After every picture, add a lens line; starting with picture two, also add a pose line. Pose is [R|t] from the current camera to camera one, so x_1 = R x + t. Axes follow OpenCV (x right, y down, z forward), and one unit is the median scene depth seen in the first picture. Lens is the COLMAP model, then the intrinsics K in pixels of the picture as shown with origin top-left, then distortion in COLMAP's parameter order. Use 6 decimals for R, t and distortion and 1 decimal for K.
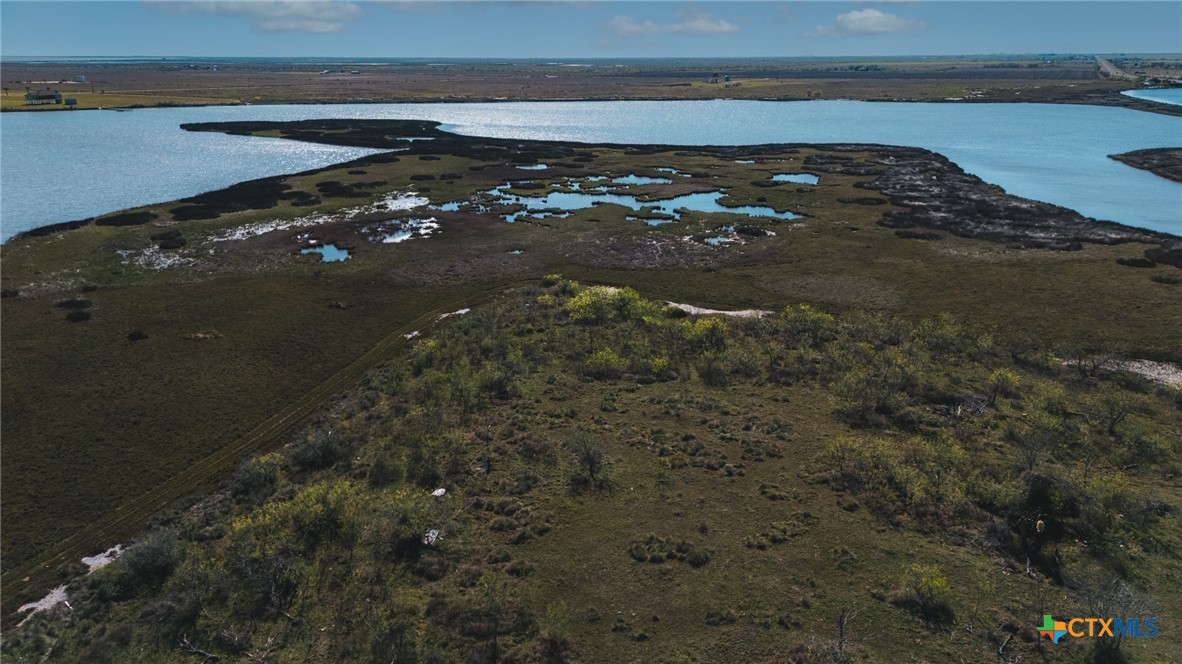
lens RADIAL K [[867.4, 0, 590.4], [0, 867.4, 327.2], [0, 0, 1]] dist [0.089901, -0.089068]
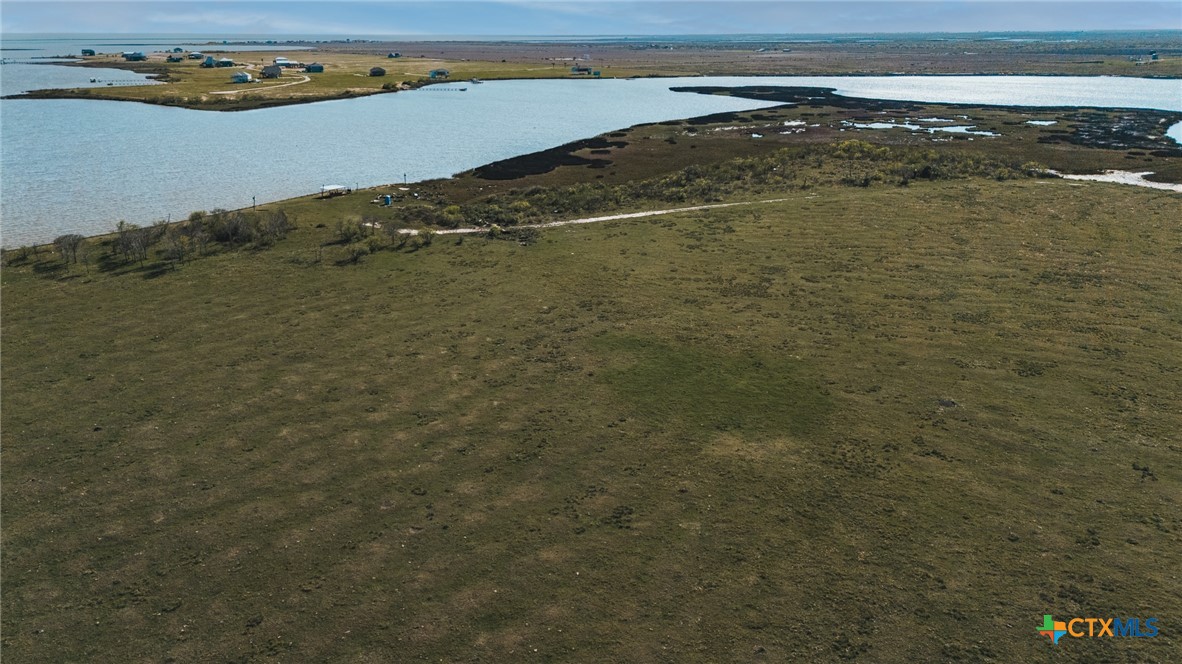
lens RADIAL K [[874.8, 0, 594.9], [0, 874.8, 338.6], [0, 0, 1]] dist [0.075382, -0.069390]
pose [[0.896883, 0.144391, -0.418034, 0.132295], [-0.129675, 0.989517, 0.063570, 0.124020], [0.422831, -0.002806, 0.906204, -0.457914]]
